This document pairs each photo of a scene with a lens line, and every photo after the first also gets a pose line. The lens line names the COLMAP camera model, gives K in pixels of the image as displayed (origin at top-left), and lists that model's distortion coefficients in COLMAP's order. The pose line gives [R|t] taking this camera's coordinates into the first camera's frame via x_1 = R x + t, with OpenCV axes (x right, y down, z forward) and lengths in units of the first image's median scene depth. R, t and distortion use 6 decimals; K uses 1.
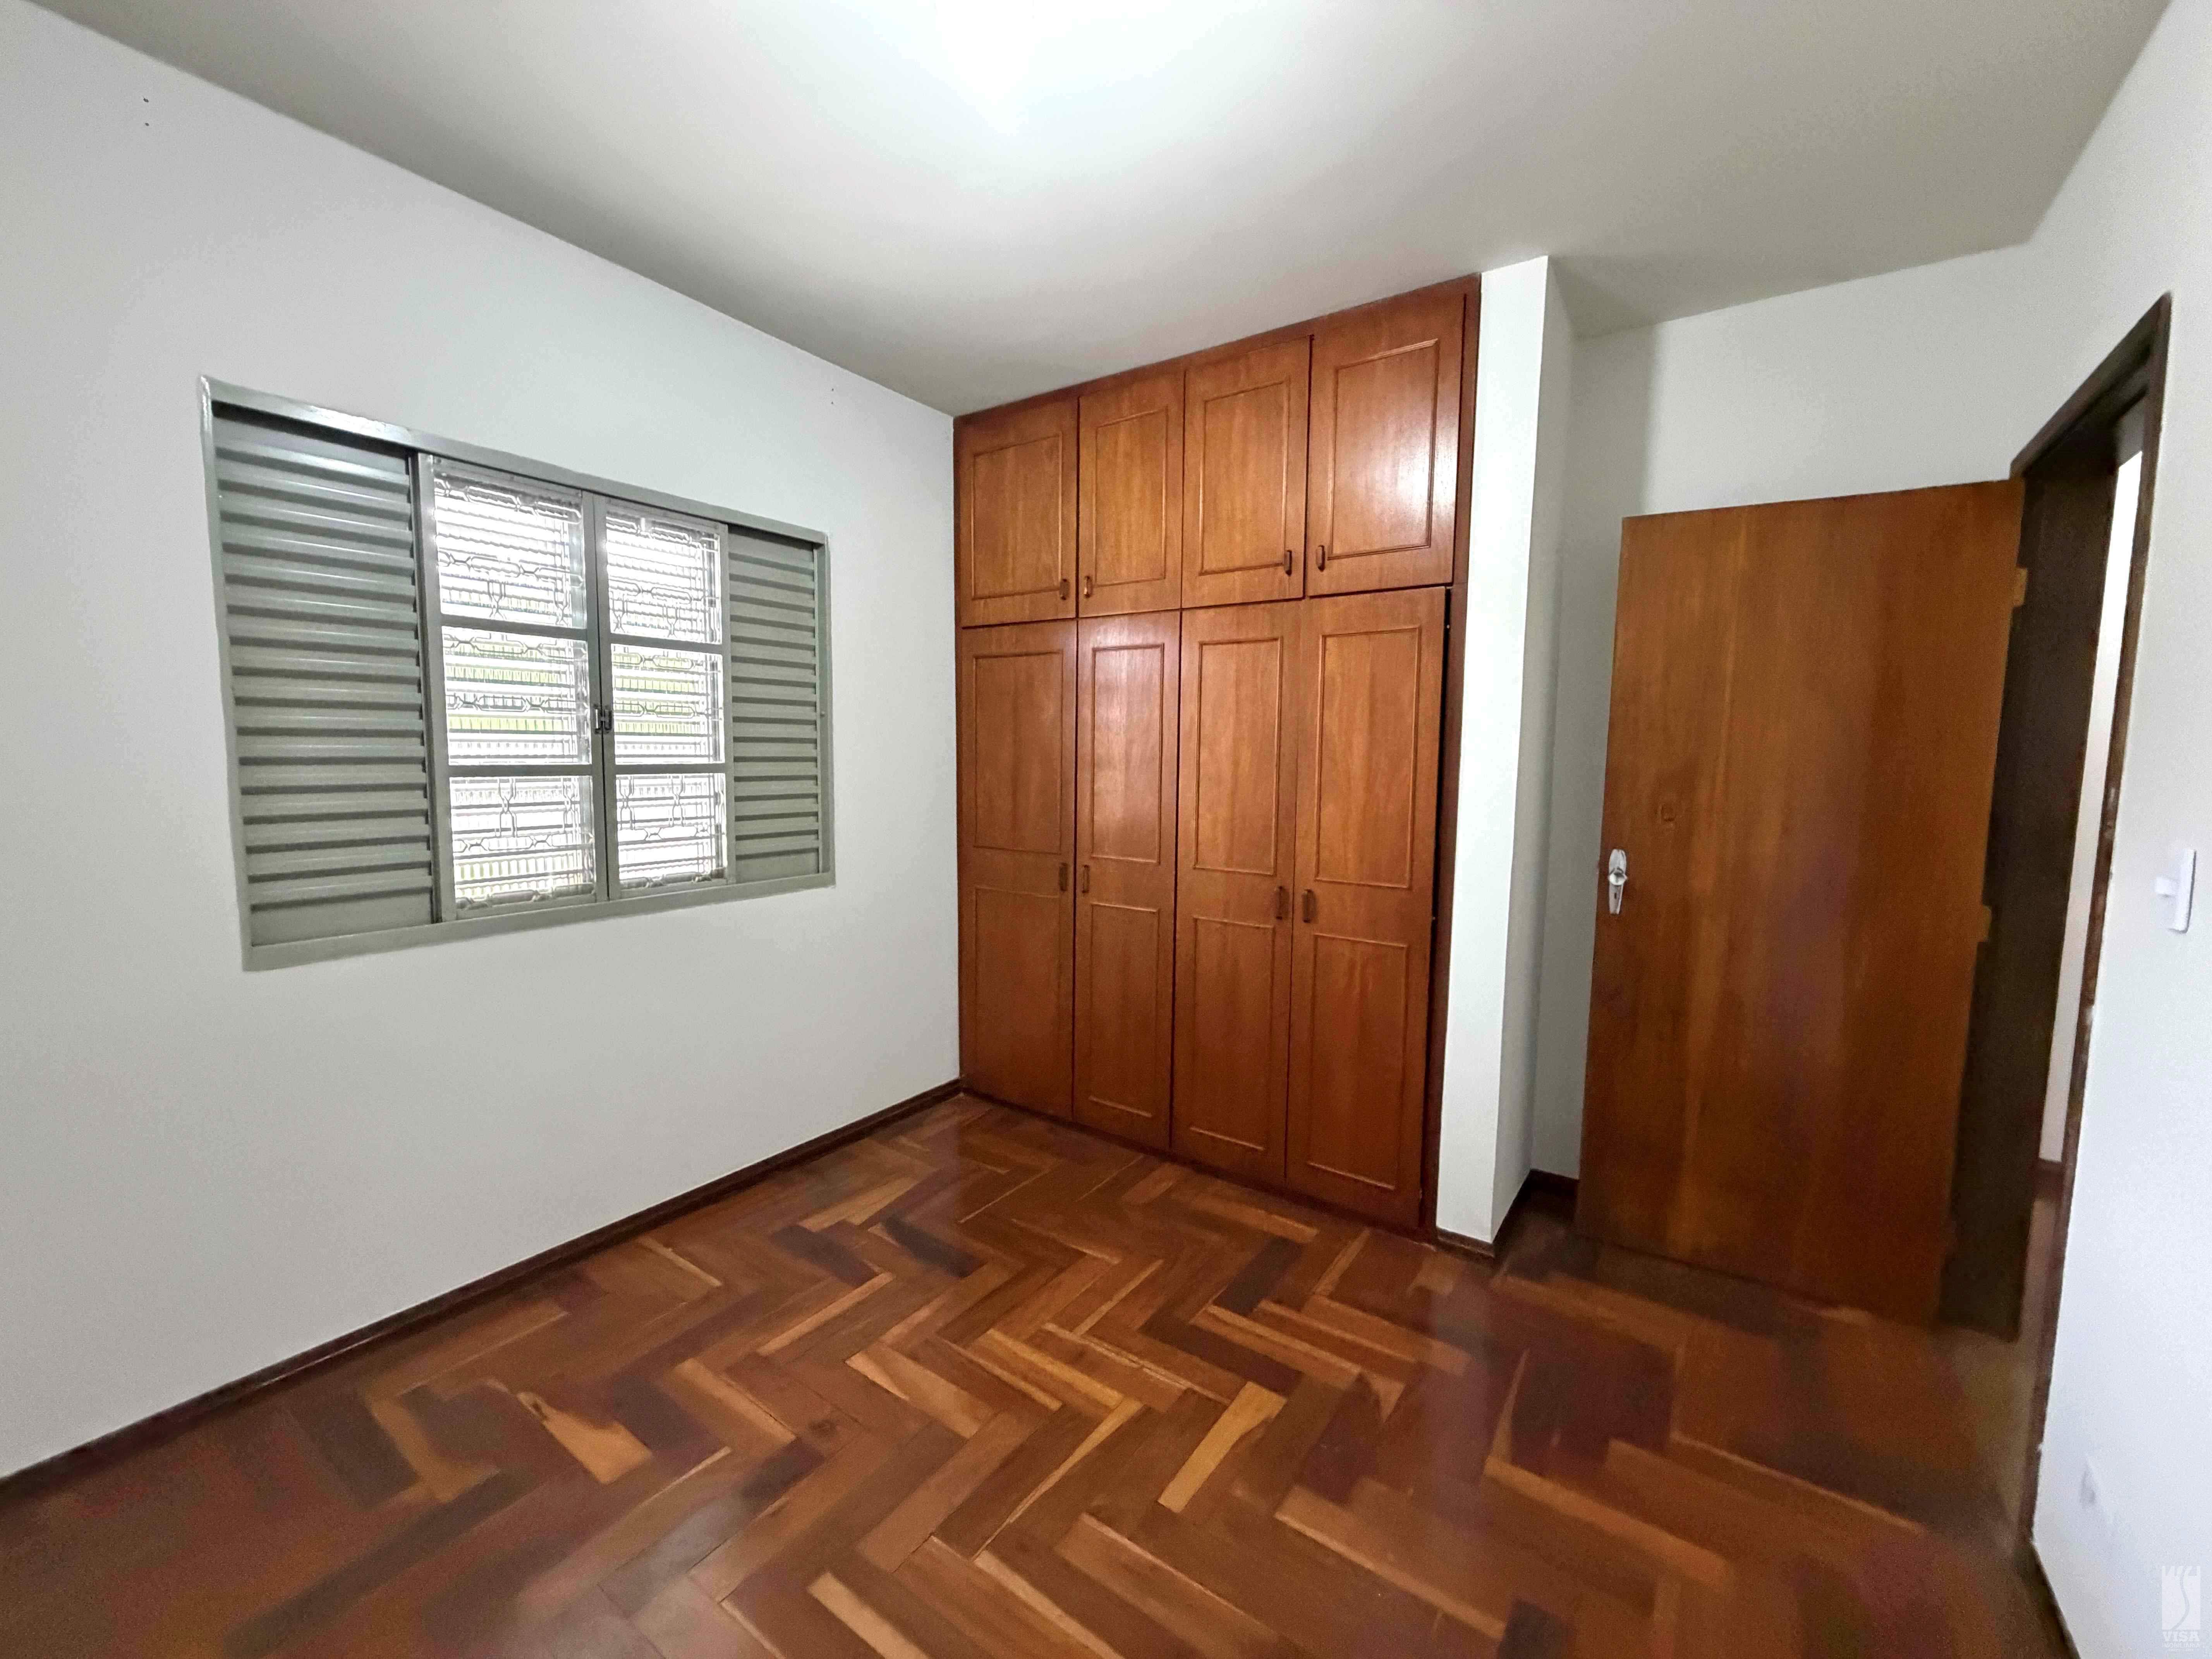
lens RADIAL K [[883.8, 0, 1087.5], [0, 883.8, 824.1], [0, 0, 1]] dist [0.000647, 0.000304]
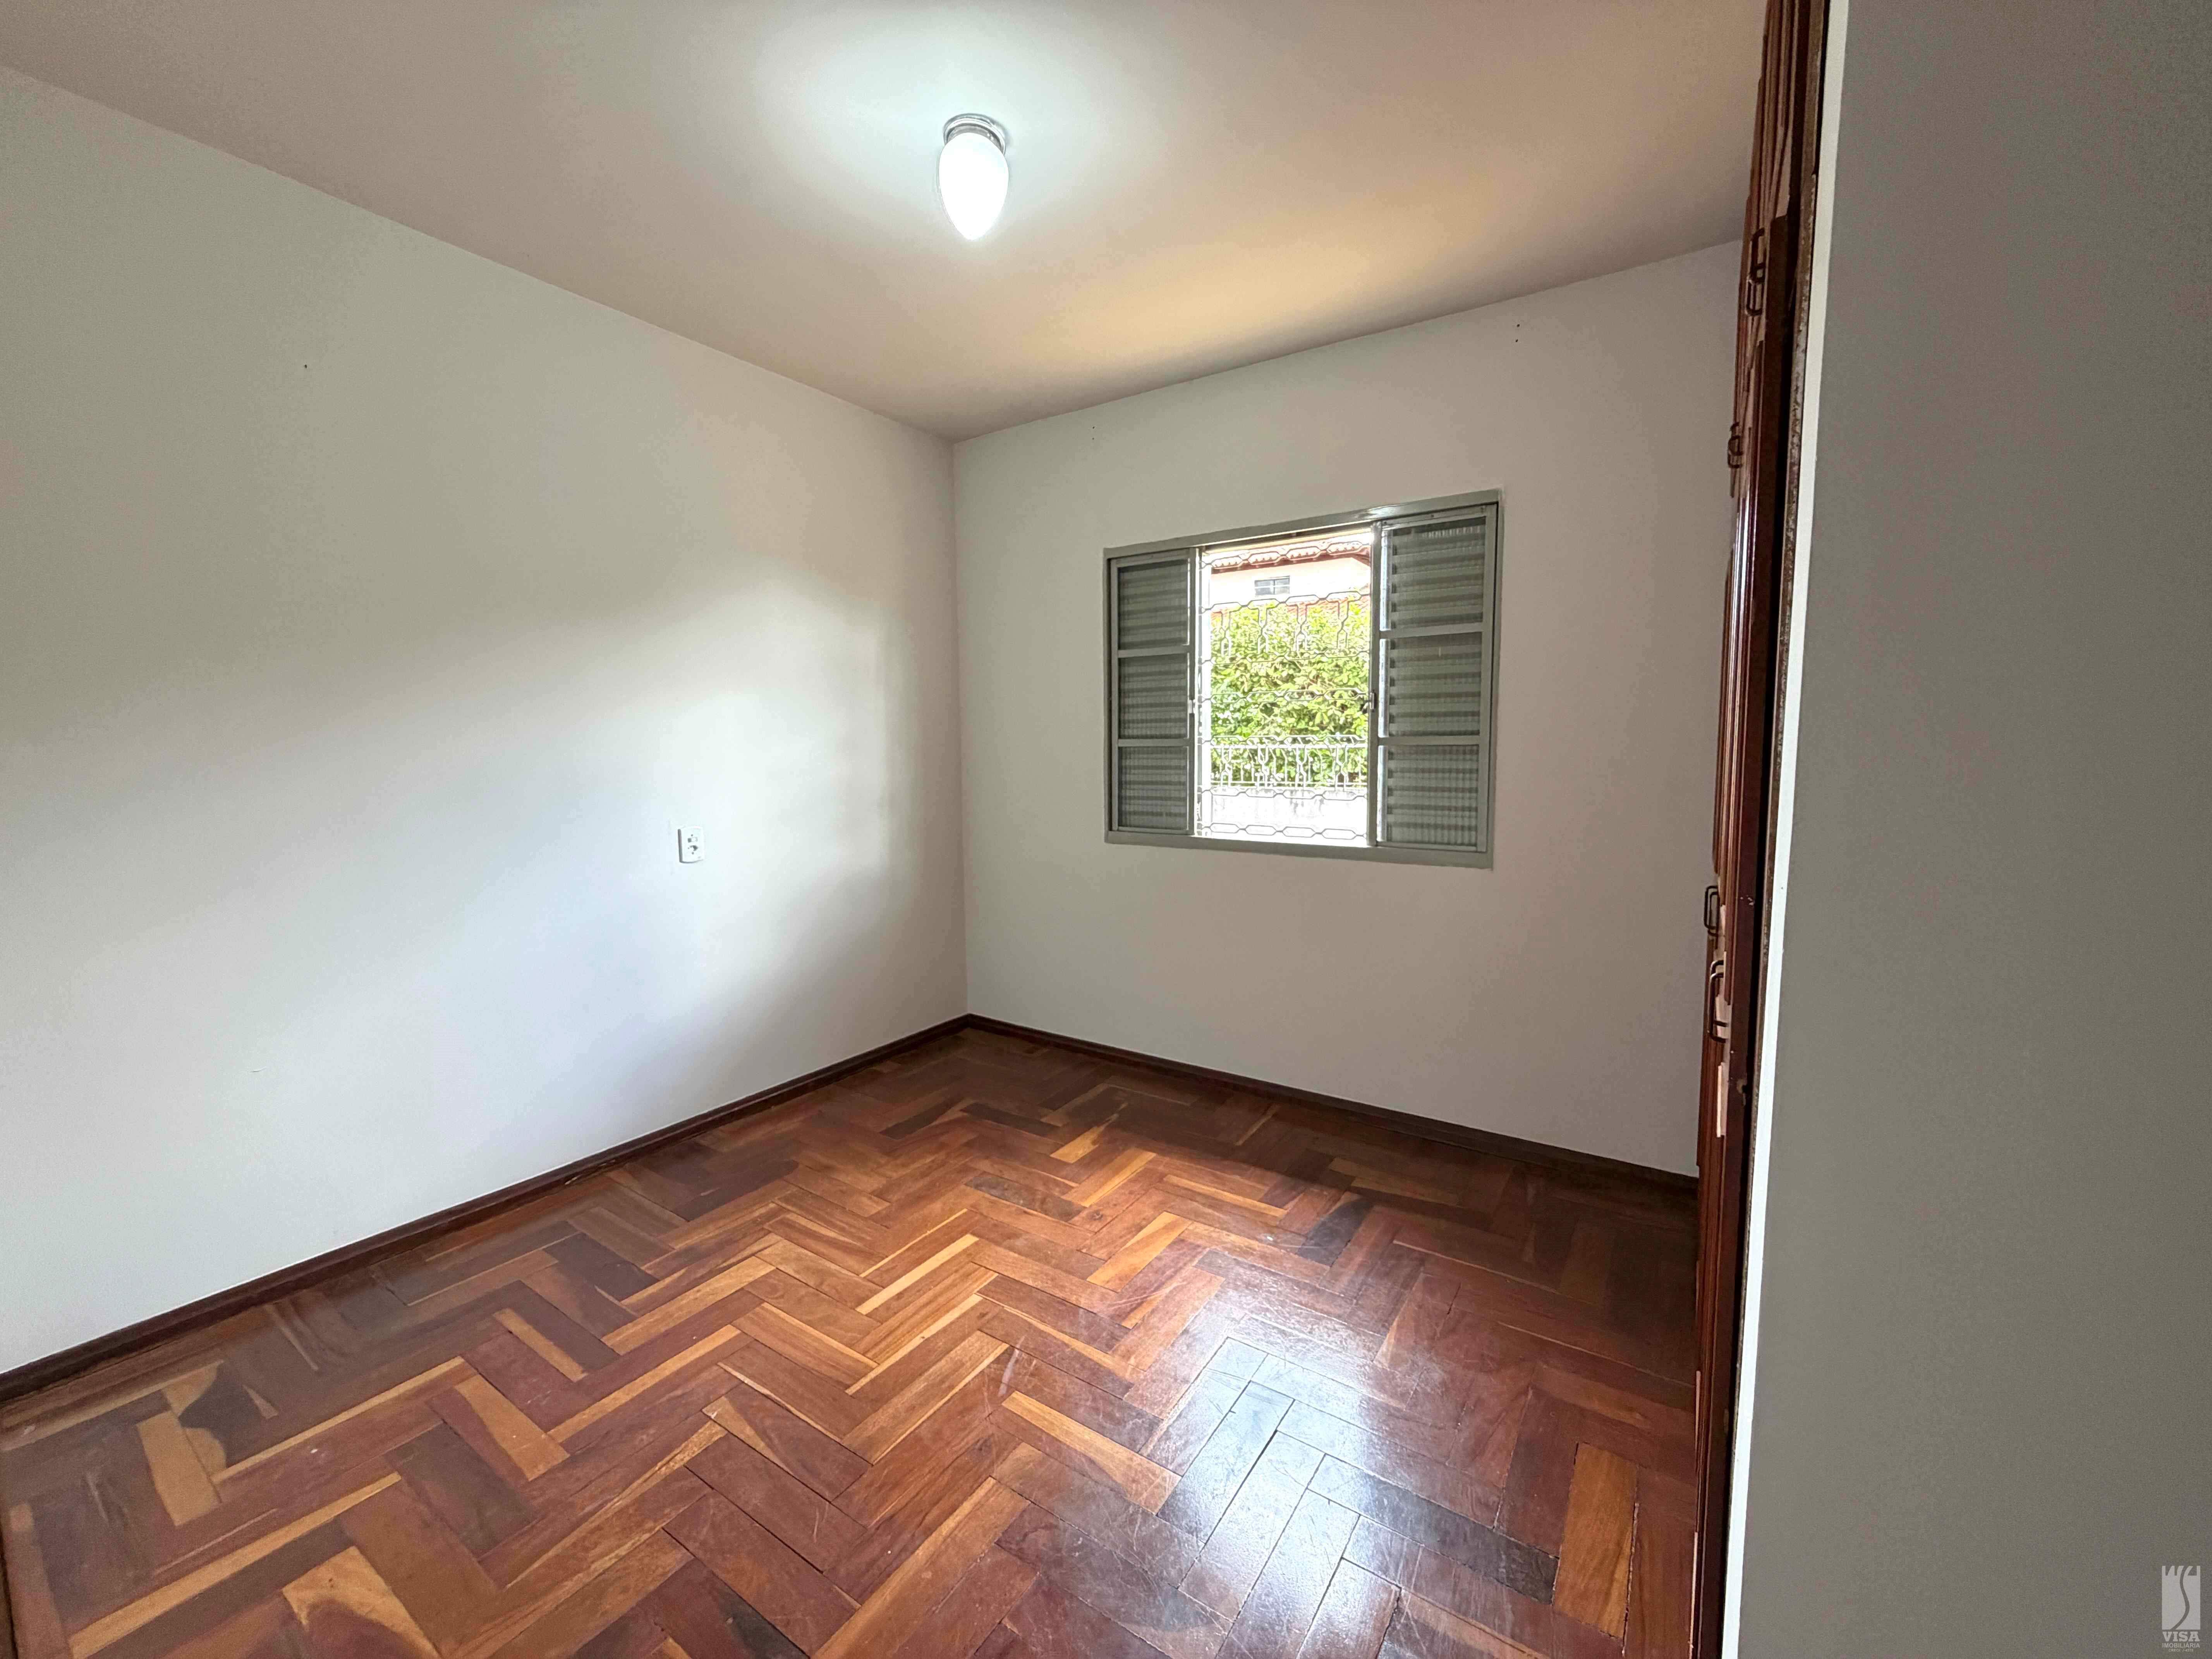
lens RADIAL K [[883.8, 0, 1119.3], [0, 883.8, 830.3], [0, 0, 1]] dist [0.000647, 0.000304]
pose [[0.031953, 0.083989, -0.995954, 0.827333], [-0.078793, 0.993574, 0.081260, -0.020620], [0.996379, 0.075878, 0.038366, 0.761195]]
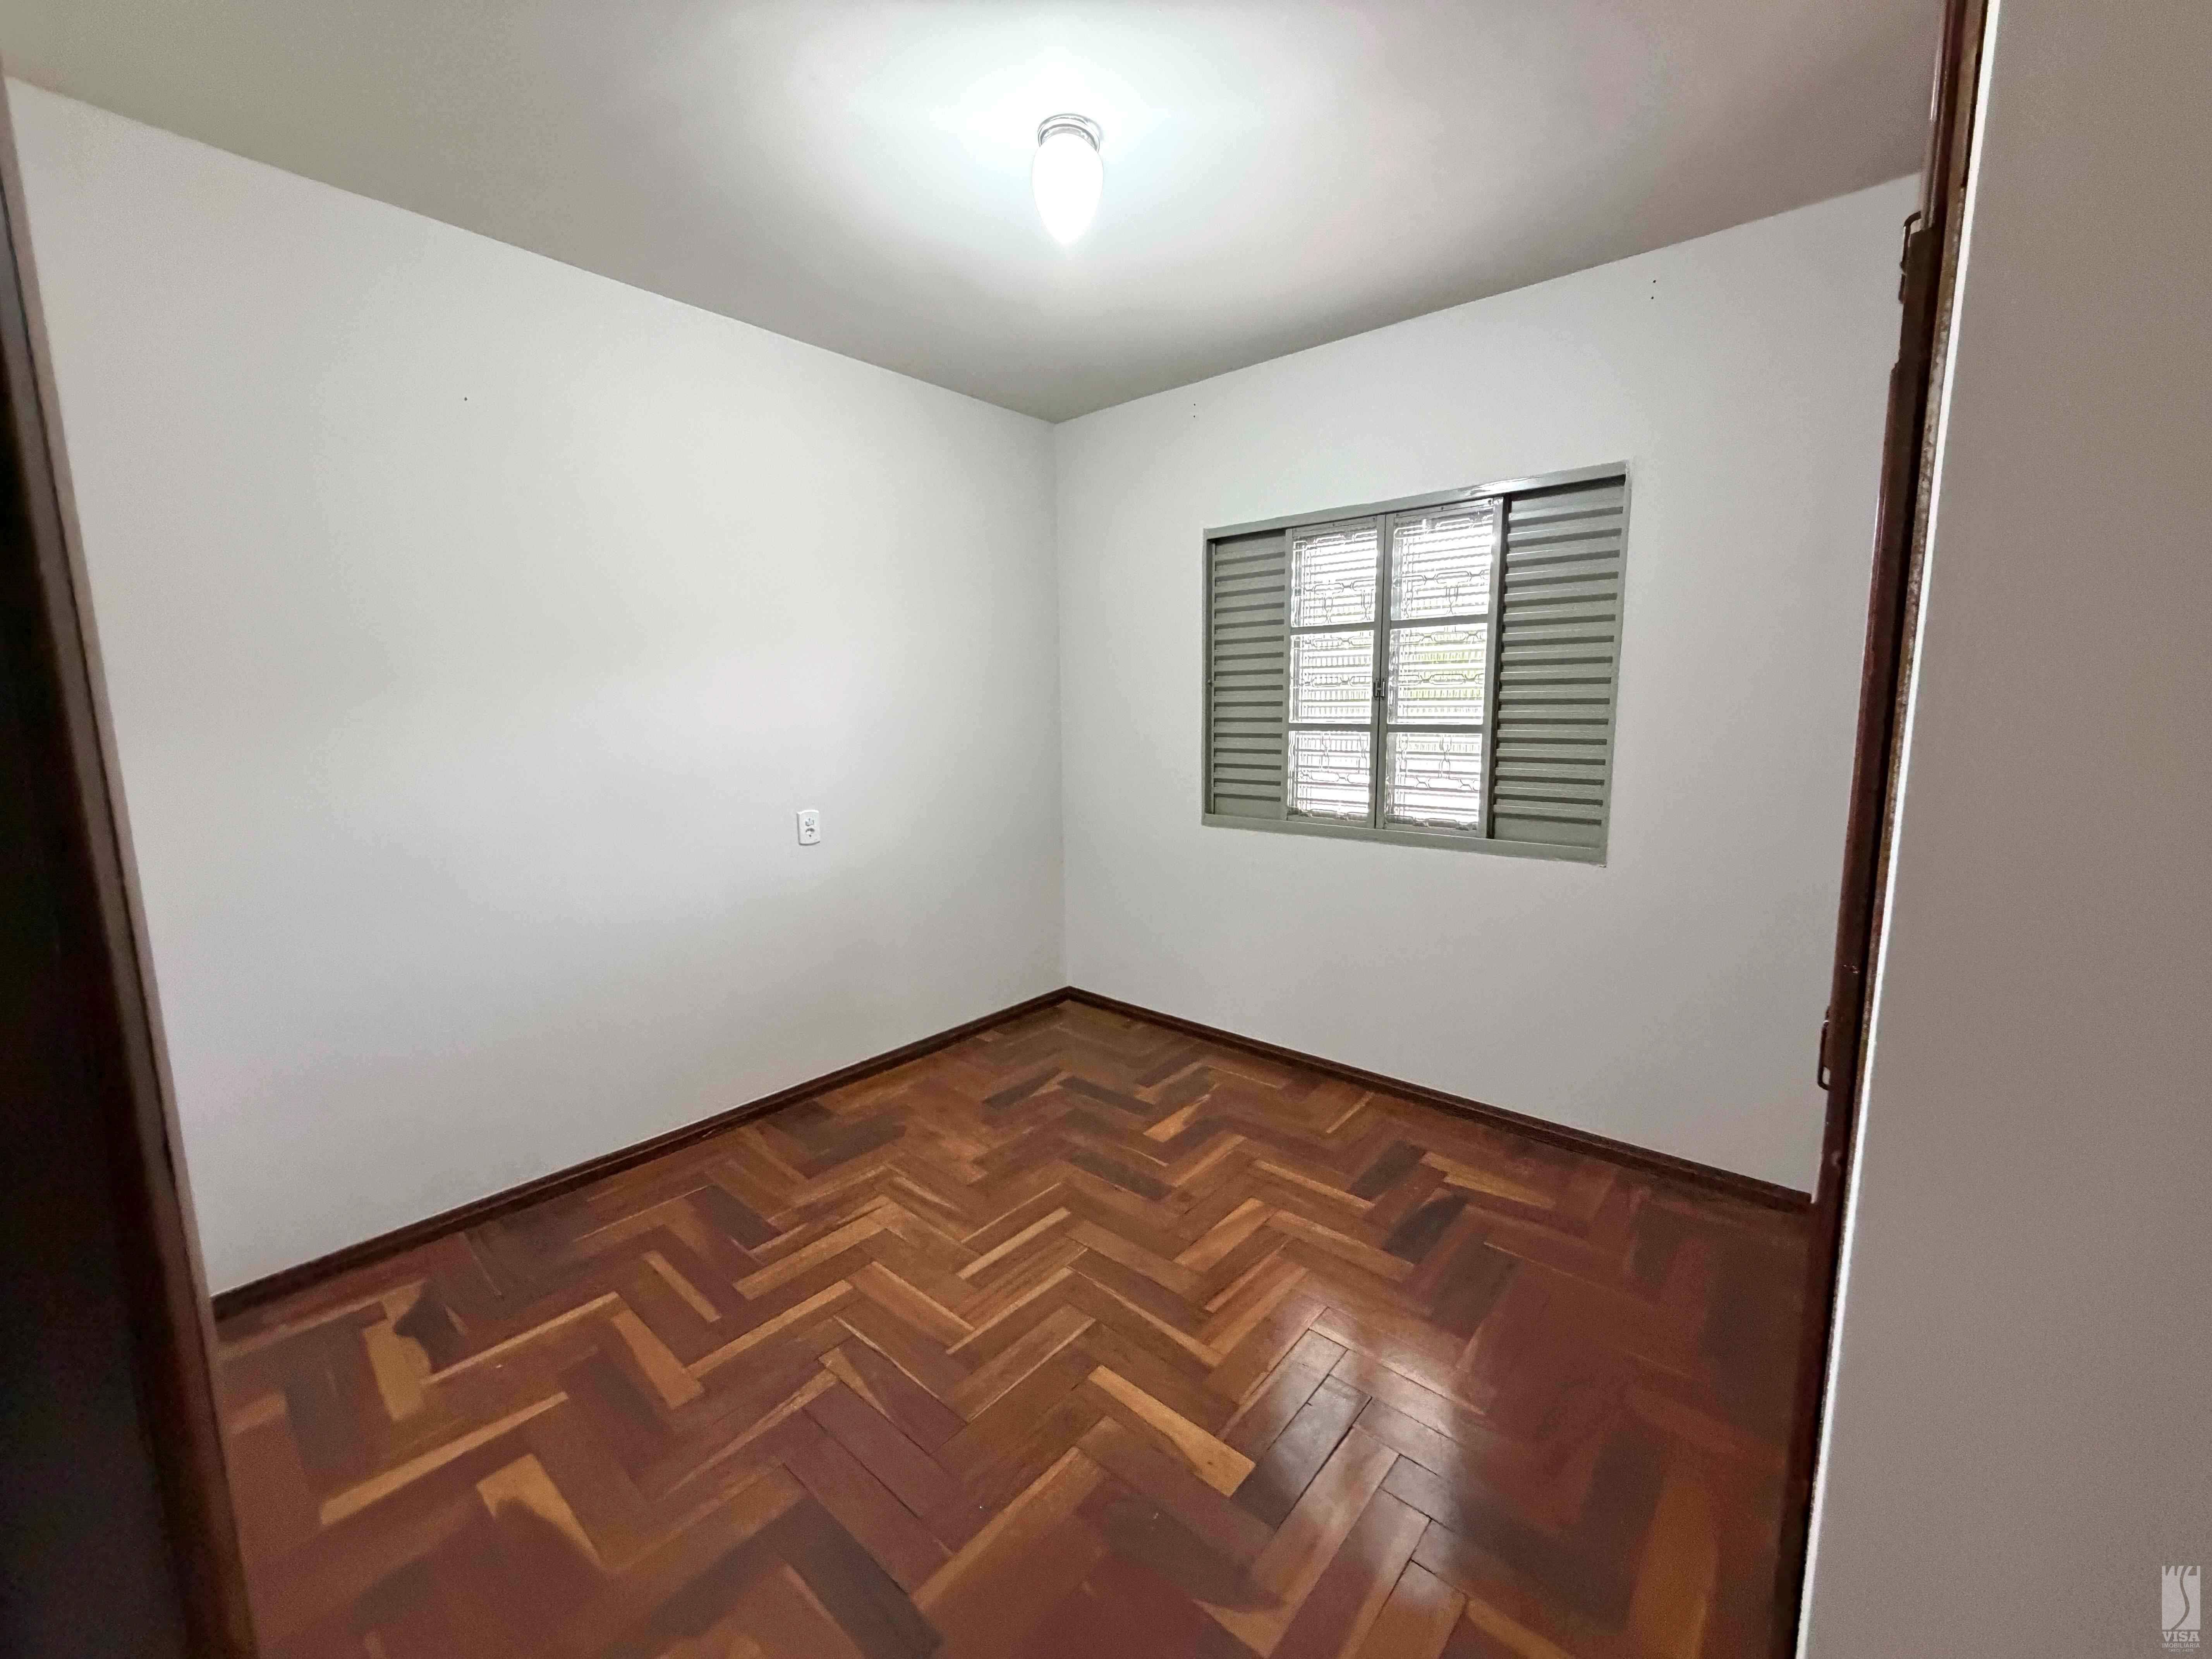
lens RADIAL K [[883.8, 0, 1118.8], [0, 883.8, 830.5], [0, 0, 1]] dist [0.000647, 0.000304]
pose [[-0.089949, 0.132066, -0.987151, 0.834862], [-0.076081, 0.987362, 0.139027, -0.067612], [0.993036, 0.087609, -0.078764, 0.775712]]
